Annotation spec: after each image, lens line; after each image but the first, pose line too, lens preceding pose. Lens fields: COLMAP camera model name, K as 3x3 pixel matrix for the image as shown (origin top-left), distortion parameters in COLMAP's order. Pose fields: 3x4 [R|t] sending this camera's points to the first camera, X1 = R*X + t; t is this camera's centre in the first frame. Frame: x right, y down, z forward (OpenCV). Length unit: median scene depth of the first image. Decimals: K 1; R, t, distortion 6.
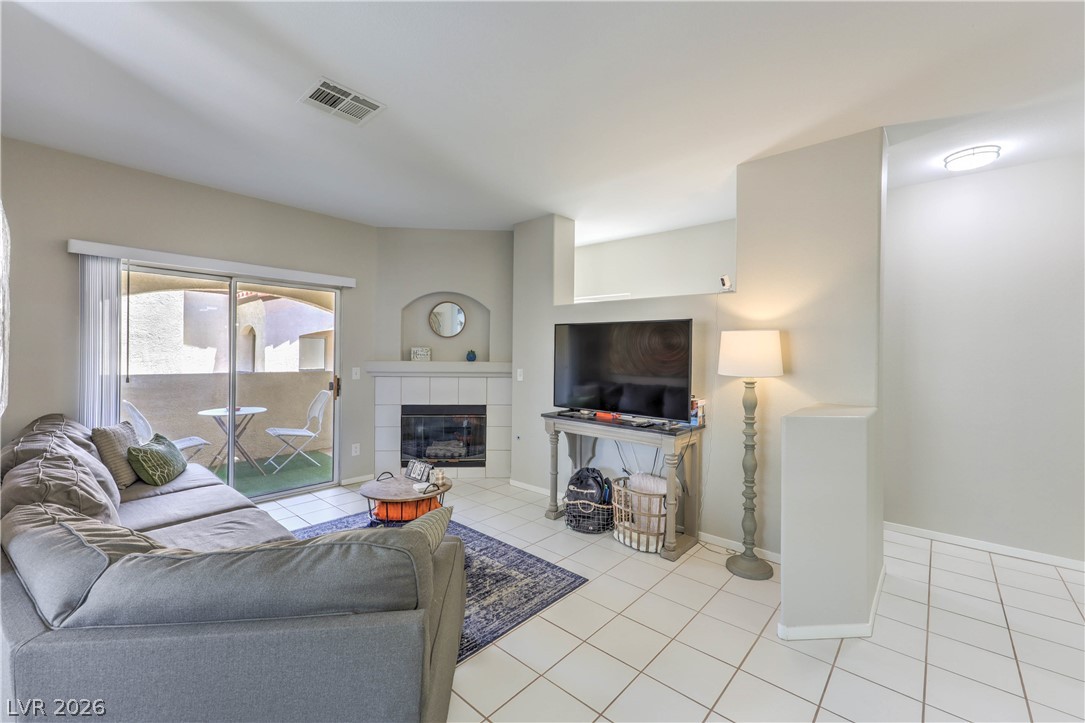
lens RADIAL K [[444.3, 0, 553.6], [0, 444.3, 357.0], [0, 0, 1]] dist [0.006525, -0.000231]
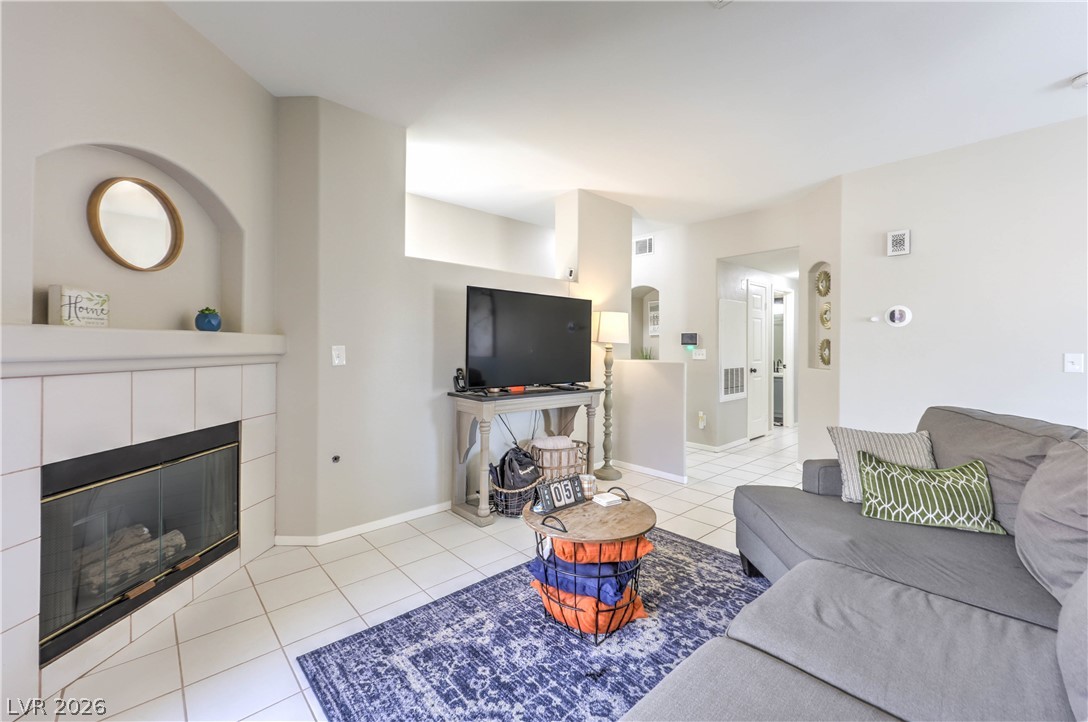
lens RADIAL K [[445.6, 0, 554.1], [0, 445.6, 352.1], [0, 0, 1]] dist [0.006525, -0.000231]
pose [[0.111220, -0.024188, 0.993501, -0.657602], [0.001565, 0.999707, 0.024164, 0.021806], [-0.993795, -0.001133, 0.111225, 0.649269]]
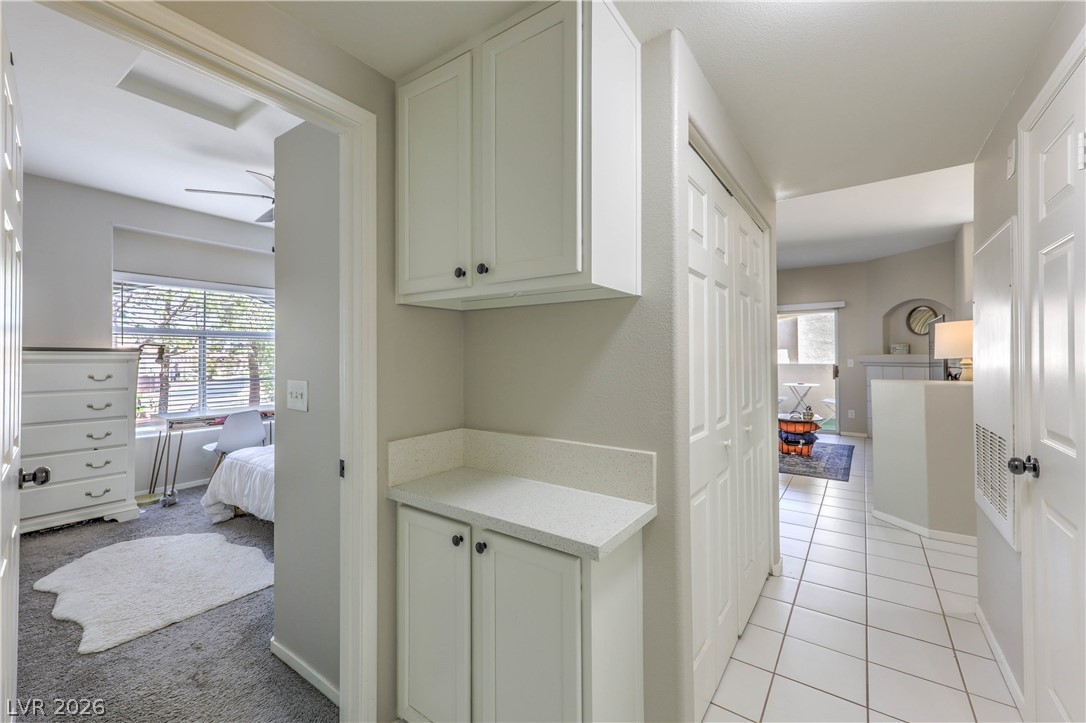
lens RADIAL K [[444.7, 0, 557.5], [0, 444.7, 350.9], [0, 0, 1]] dist [0.006525, -0.000231]
pose [[0.119029, -0.026315, -0.992542, 0.964502], [-0.010474, 0.999560, -0.027757, 0.050050], [0.992836, 0.013700, 0.118701, -0.168713]]
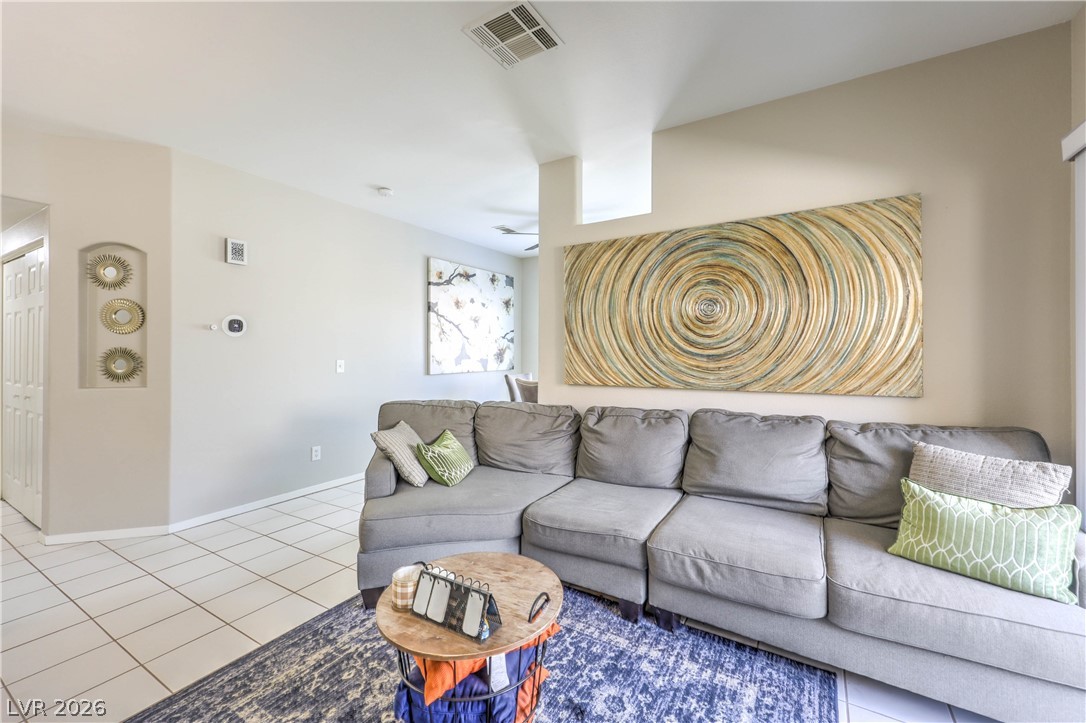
lens RADIAL K [[444.7, 0, 549.2], [0, 444.7, 353.7], [0, 0, 1]] dist [0.006525, -0.000231]
pose [[-0.985435, -0.011803, -0.169645, -0.214881], [-0.013207, 0.999887, 0.007145, 0.014381], [0.169542, 0.009282, -0.985479, 0.989813]]
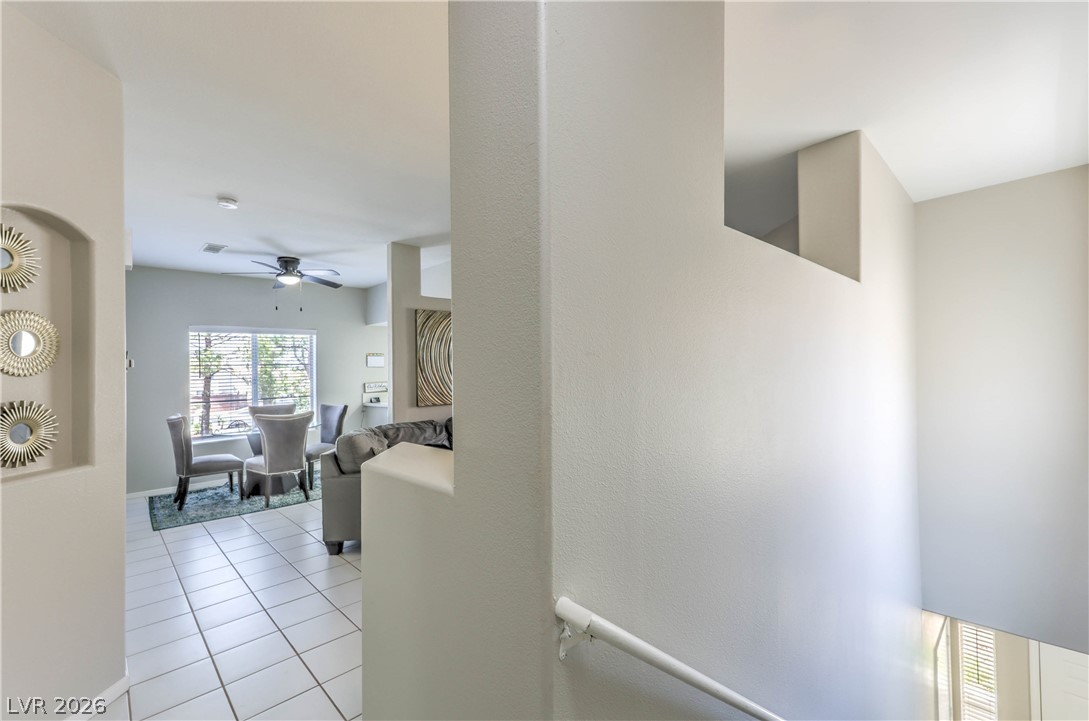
lens RADIAL K [[454.6, 0, 551.3], [0, 454.6, 367.8], [0, 0, 1]] dist [-0.003834, -0.000494]
pose [[-0.067791, -0.018949, -0.997520, 0.671510], [0.013770, 0.999707, -0.019926, 0.004447], [0.997604, -0.015087, -0.067511, 0.658543]]
